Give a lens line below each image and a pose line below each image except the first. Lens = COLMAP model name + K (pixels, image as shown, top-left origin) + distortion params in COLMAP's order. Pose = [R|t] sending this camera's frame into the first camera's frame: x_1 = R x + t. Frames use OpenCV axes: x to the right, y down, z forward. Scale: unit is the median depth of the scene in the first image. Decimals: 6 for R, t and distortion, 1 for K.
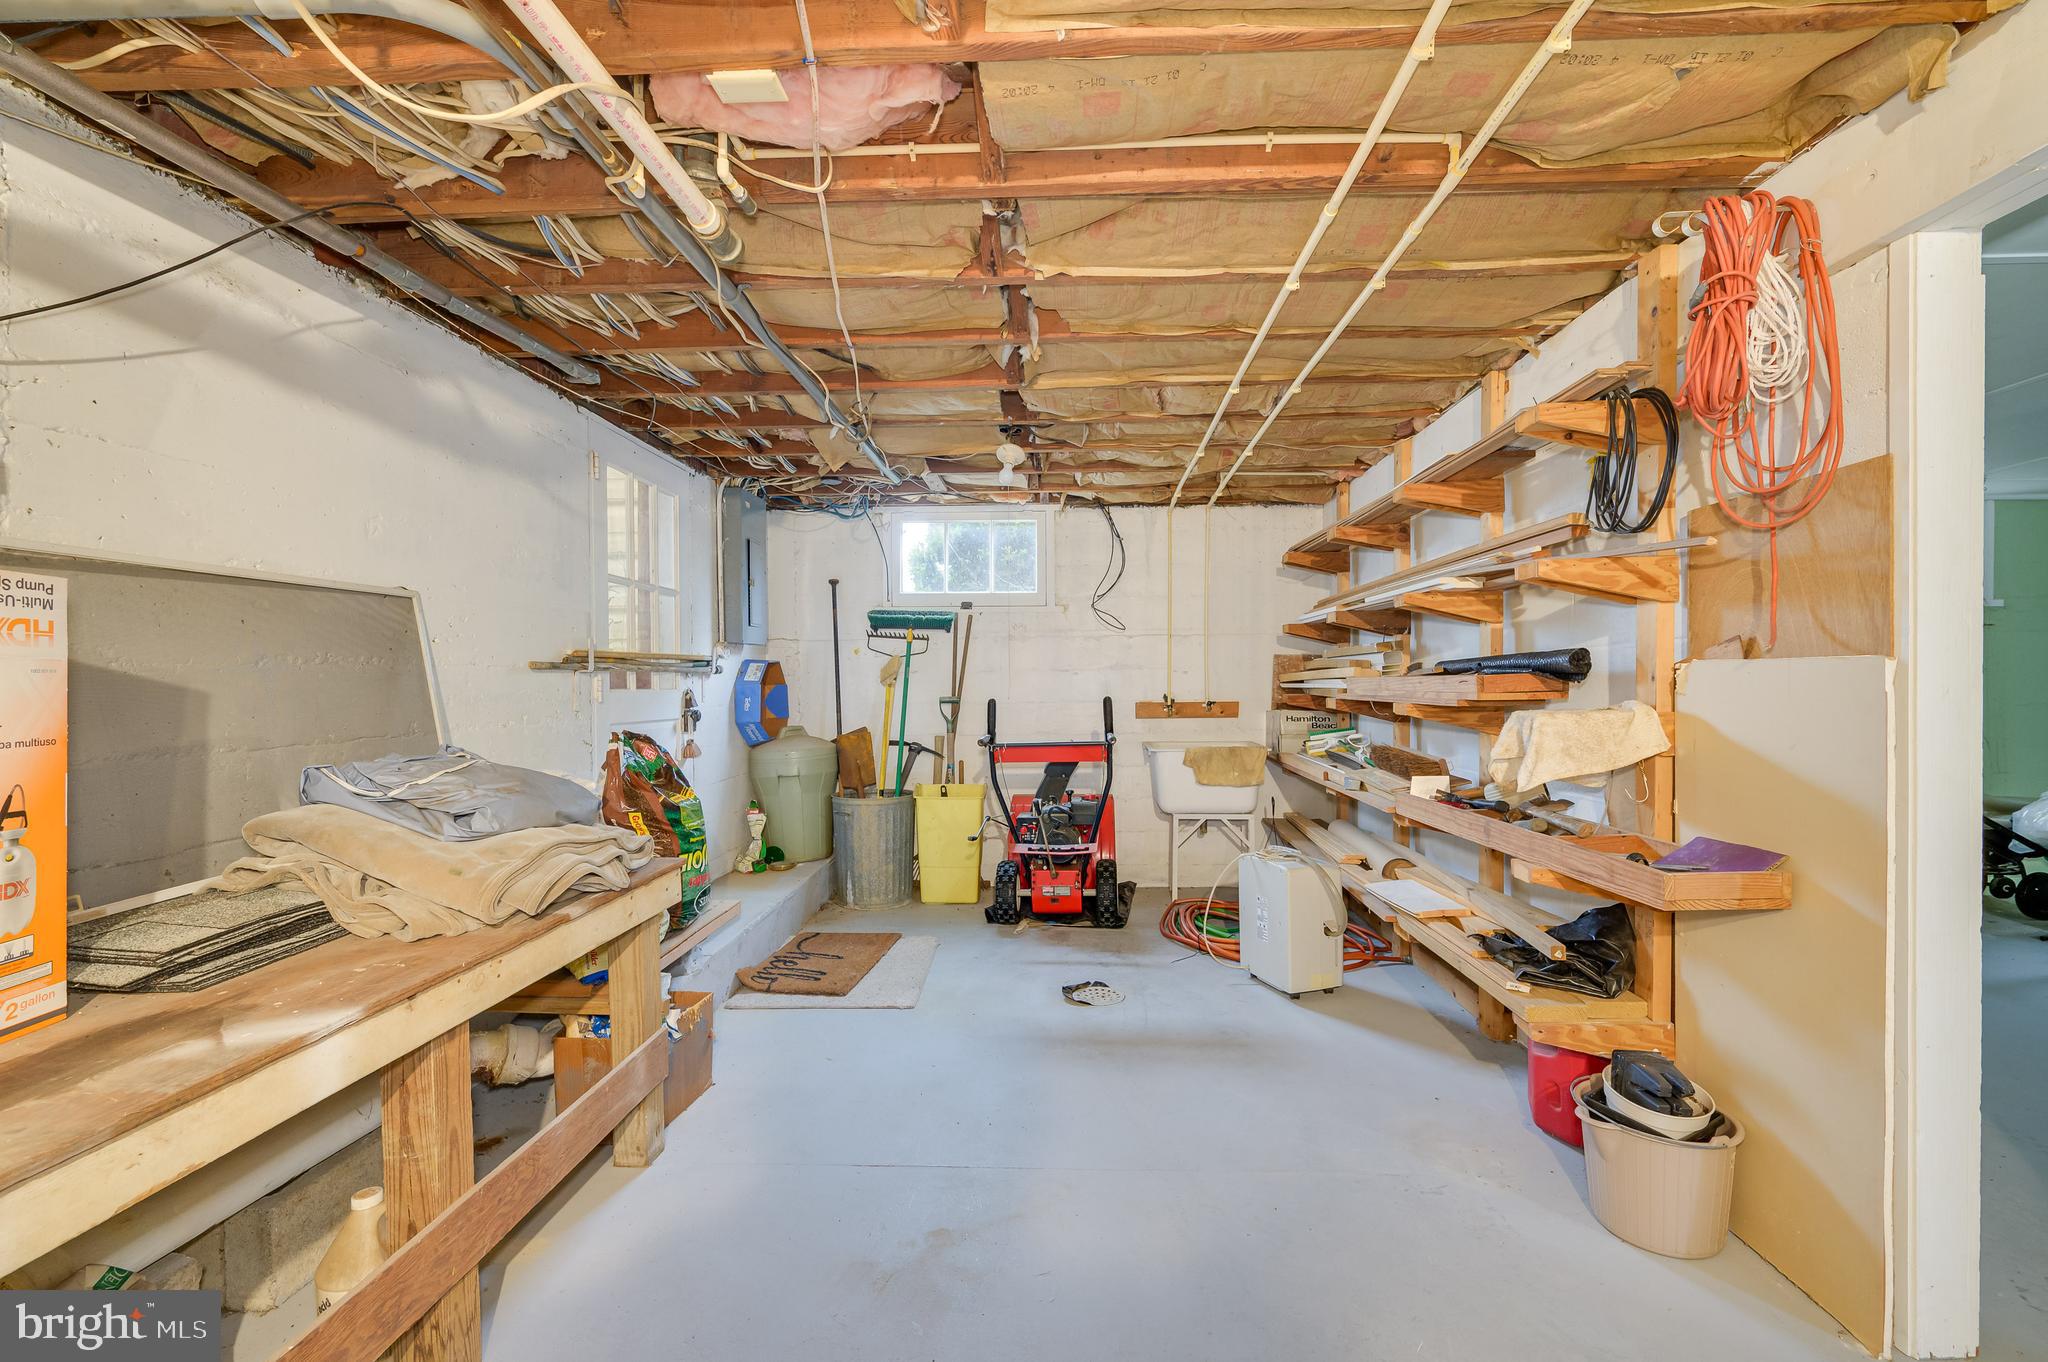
lens RADIAL K [[947.7, 0, 1028.0], [0, 947.7, 683.1], [0, 0, 1]] dist [0.013318, -0.002768]
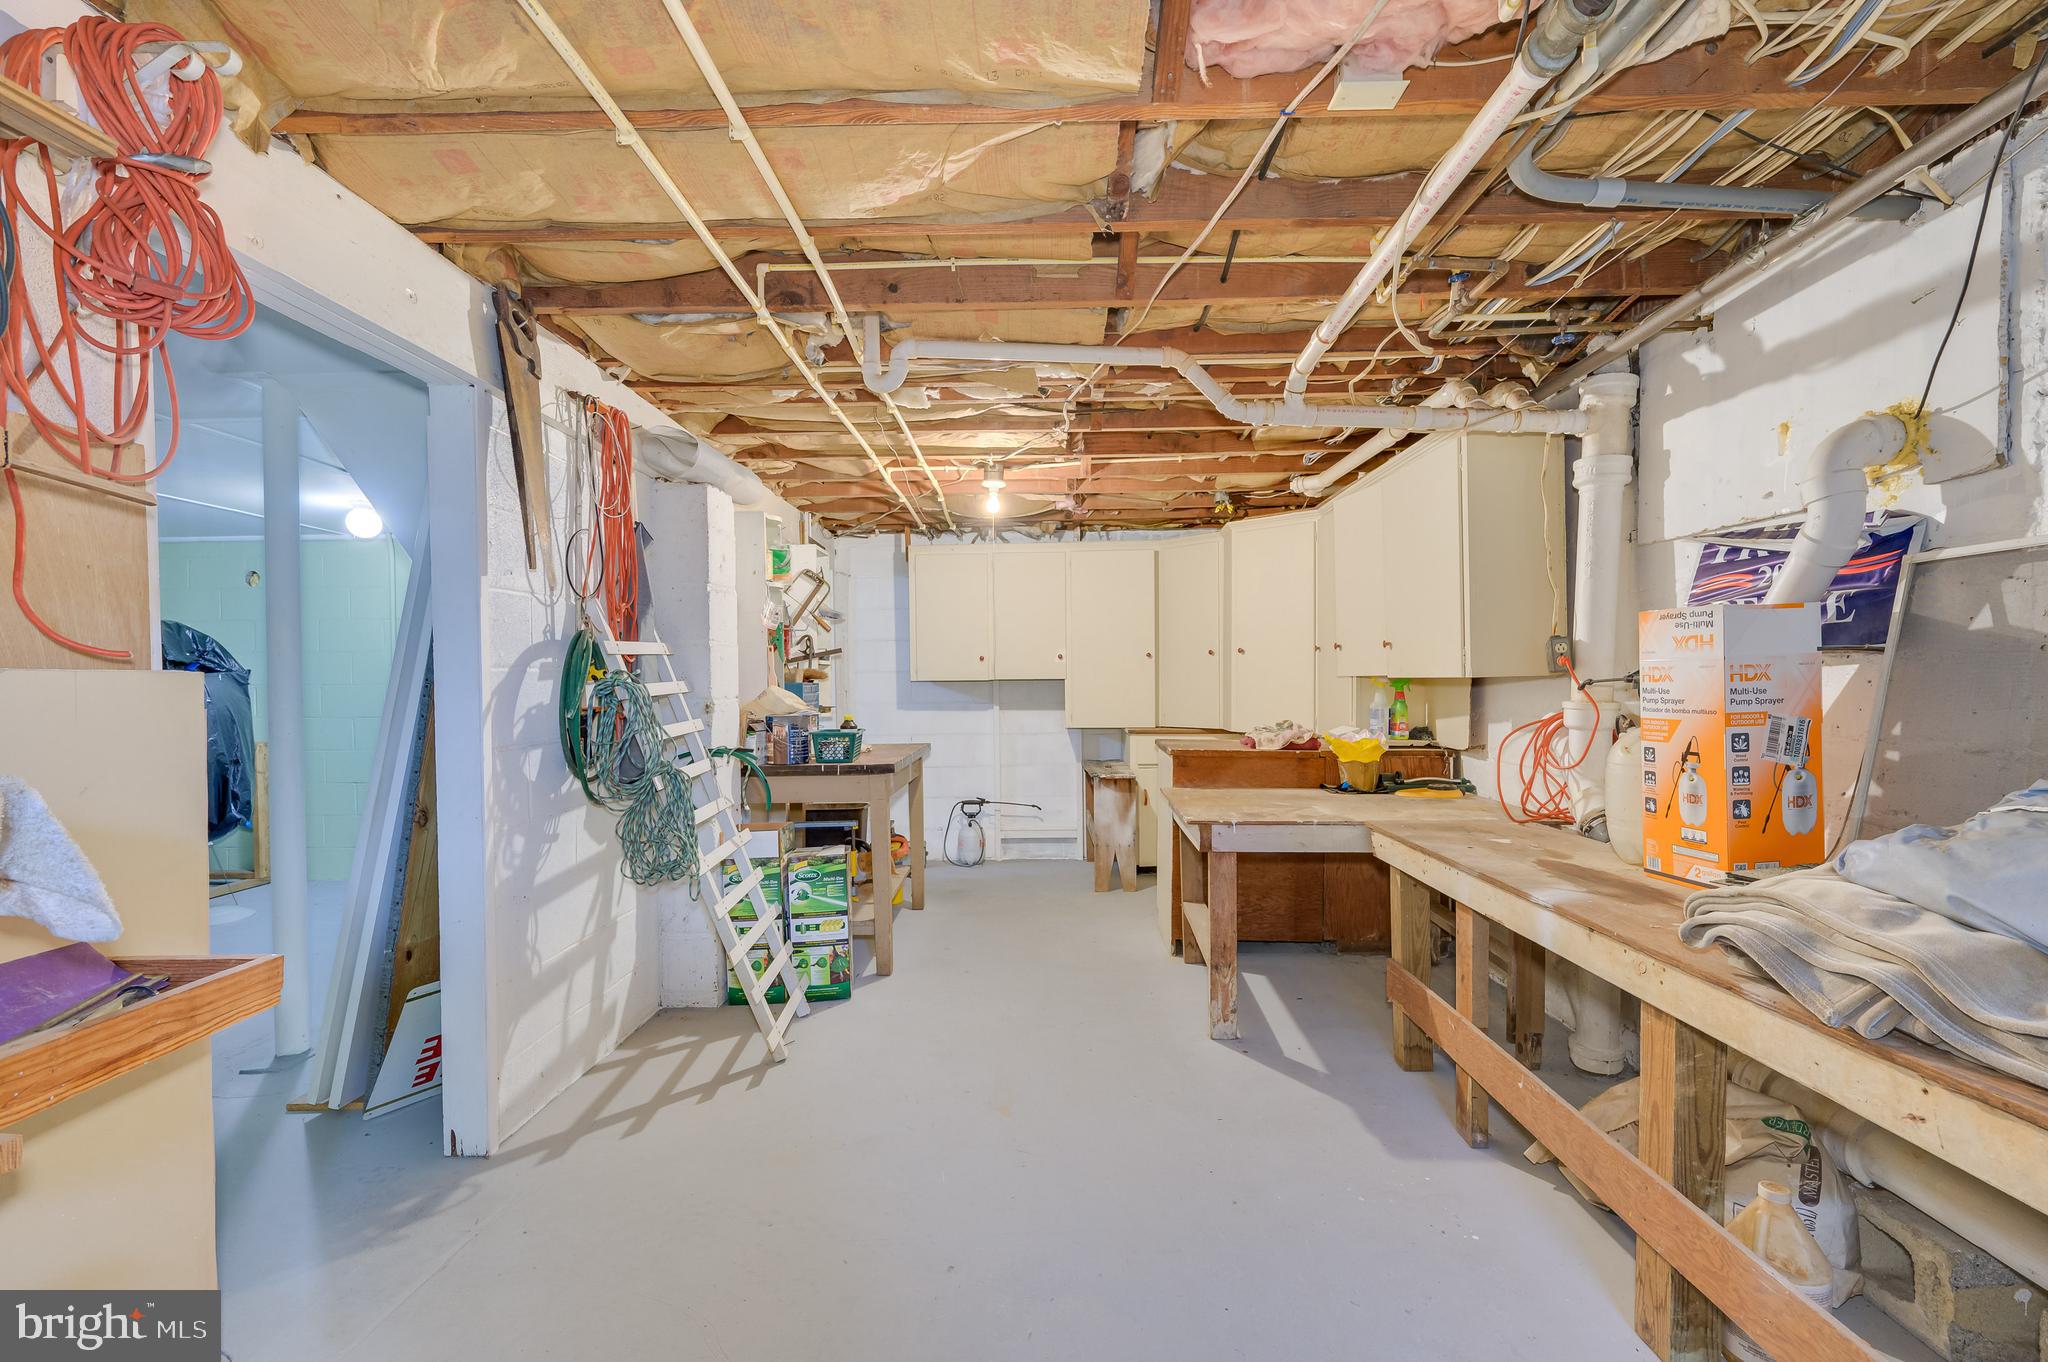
lens RADIAL K [[947.7, 0, 1018.6], [0, 947.7, 677.2], [0, 0, 1]] dist [0.013318, -0.002768]
pose [[-0.999885, 0.014032, -0.005775, 0.115894], [0.013997, 0.999884, 0.005985, -0.020874], [0.005858, 0.005904, -0.999965, 2.586921]]
